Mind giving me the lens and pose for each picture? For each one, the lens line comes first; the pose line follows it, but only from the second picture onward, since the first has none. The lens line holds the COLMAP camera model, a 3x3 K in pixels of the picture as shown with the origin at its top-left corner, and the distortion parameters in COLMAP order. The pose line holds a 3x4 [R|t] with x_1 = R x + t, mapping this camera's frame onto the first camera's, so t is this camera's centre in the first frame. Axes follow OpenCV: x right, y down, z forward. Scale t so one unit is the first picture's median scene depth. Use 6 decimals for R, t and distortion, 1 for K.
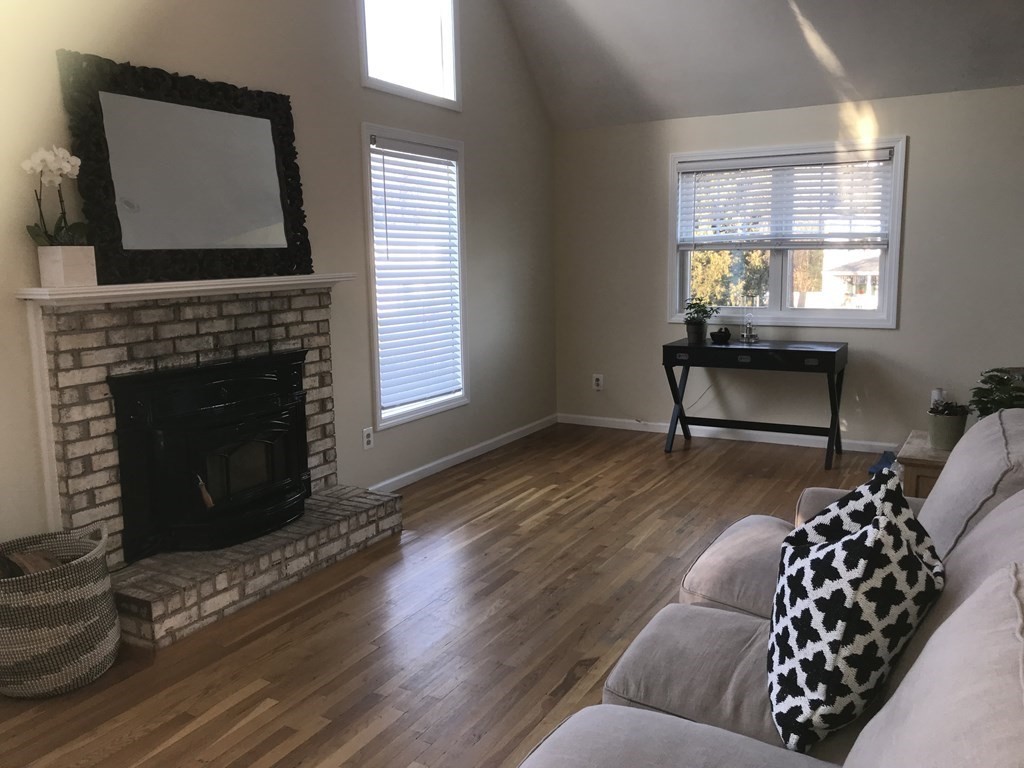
lens RADIAL K [[840.2, 0, 504.4], [0, 840.2, 376.0], [0, 0, 1]] dist [0.065869, -0.084252]
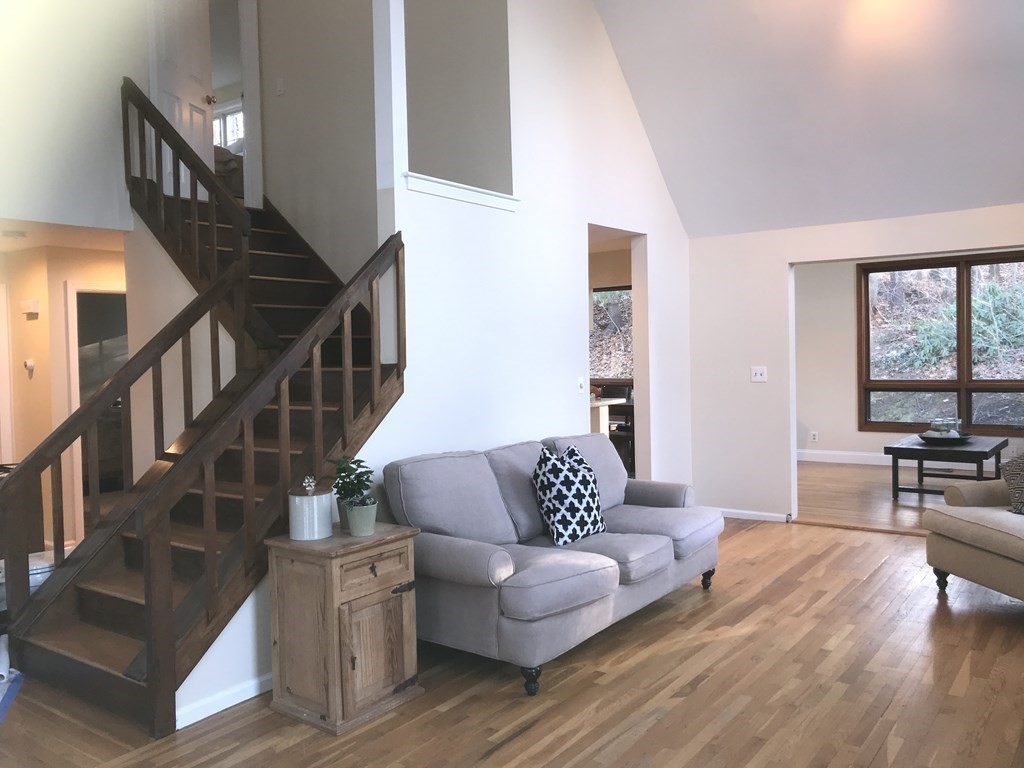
lens RADIAL K [[840.2, 0, 504.4], [0, 840.2, 376.0], [0, 0, 1]] dist [0.065869, -0.084252]
pose [[-0.992620, 0.037602, 0.115290, 0.152787], [0.058432, 0.981373, 0.183011, -0.267457], [-0.106261, 0.188397, -0.976327, 1.702310]]
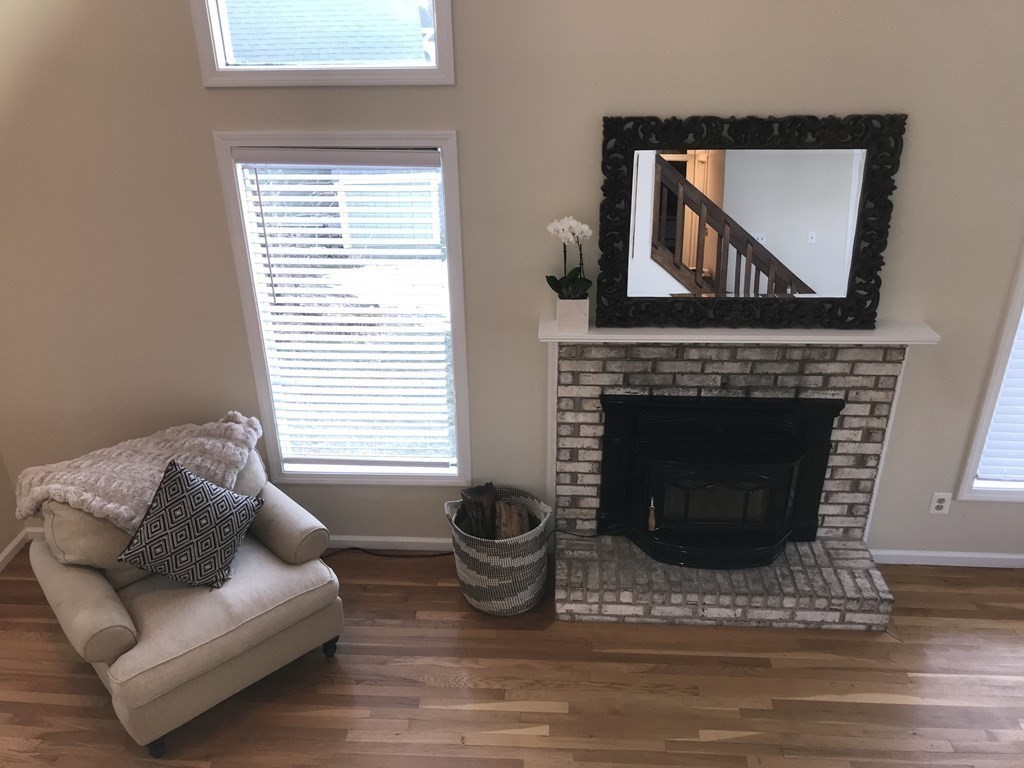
lens RADIAL K [[838.6, 0, 499.2], [0, 838.6, 382.2], [0, 0, 1]] dist [0.163429, -0.498638]
pose [[0.445297, 0.418817, -0.791393, 0.343569], [-0.127447, 0.904508, 0.406967, -0.424699], [0.886266, -0.080361, 0.456151, 0.316403]]
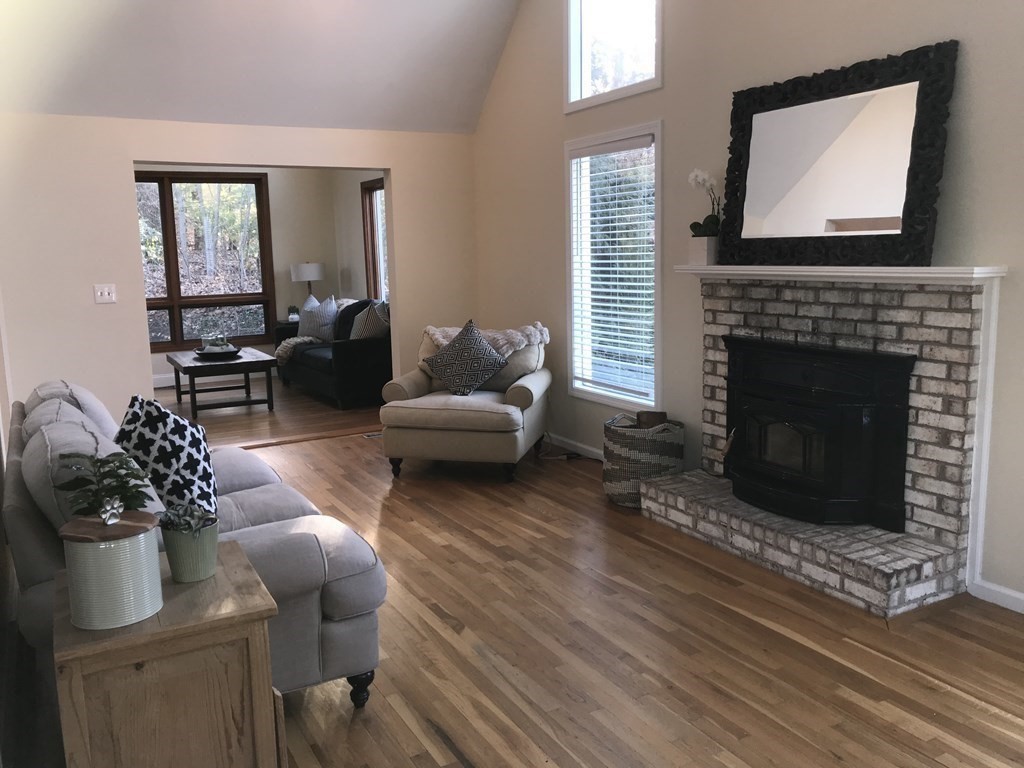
lens RADIAL K [[840.2, 0, 504.4], [0, 840.2, 376.0], [0, 0, 1]] dist [0.065869, -0.084252]
pose [[-0.514186, 0.157488, -0.843096, 0.763121], [-0.099715, 0.965354, 0.241139, -0.199719], [0.851862, 0.208059, -0.480668, 1.223485]]
